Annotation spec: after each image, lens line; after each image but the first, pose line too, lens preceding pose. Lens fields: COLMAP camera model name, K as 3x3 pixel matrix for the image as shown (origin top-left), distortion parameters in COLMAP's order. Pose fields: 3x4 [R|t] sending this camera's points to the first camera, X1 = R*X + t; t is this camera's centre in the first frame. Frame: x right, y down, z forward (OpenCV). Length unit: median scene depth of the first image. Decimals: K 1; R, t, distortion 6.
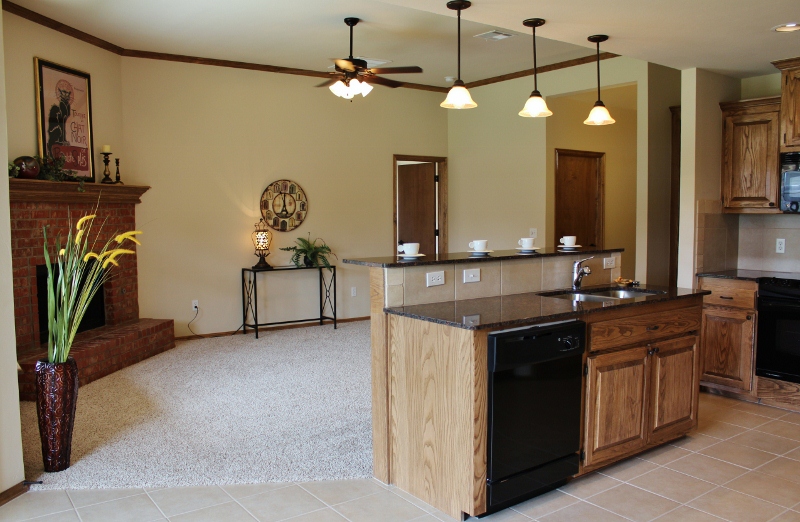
lens RADIAL K [[675.8, 0, 400.0], [0, 675.8, 261.0], [0, 0, 1]] dist [-0.007569, -0.002905]
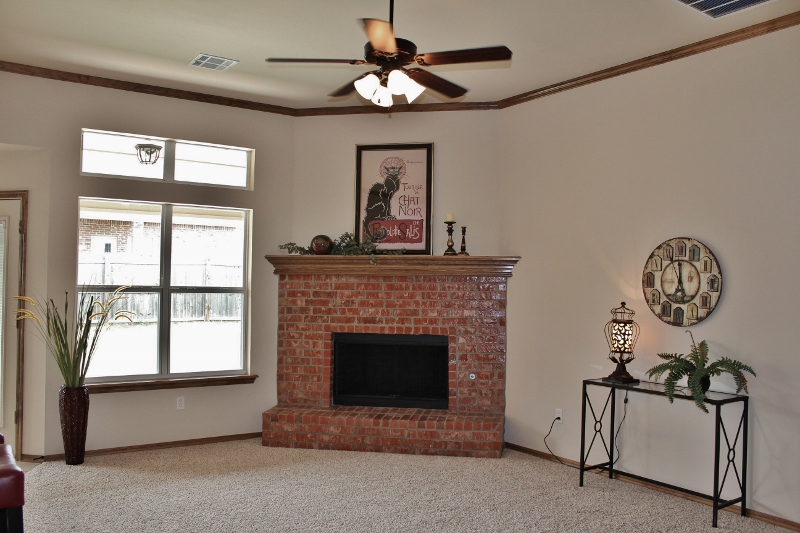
lens RADIAL K [[686.8, 0, 382.7], [0, 686.8, 267.7], [0, 0, 1]] dist [-0.130735, 0.005960]
pose [[-0.014760, -0.009313, -0.999848, 0.413593], [-0.087773, 0.996108, -0.007982, -0.068353], [0.996031, 0.087642, -0.015520, 0.769226]]
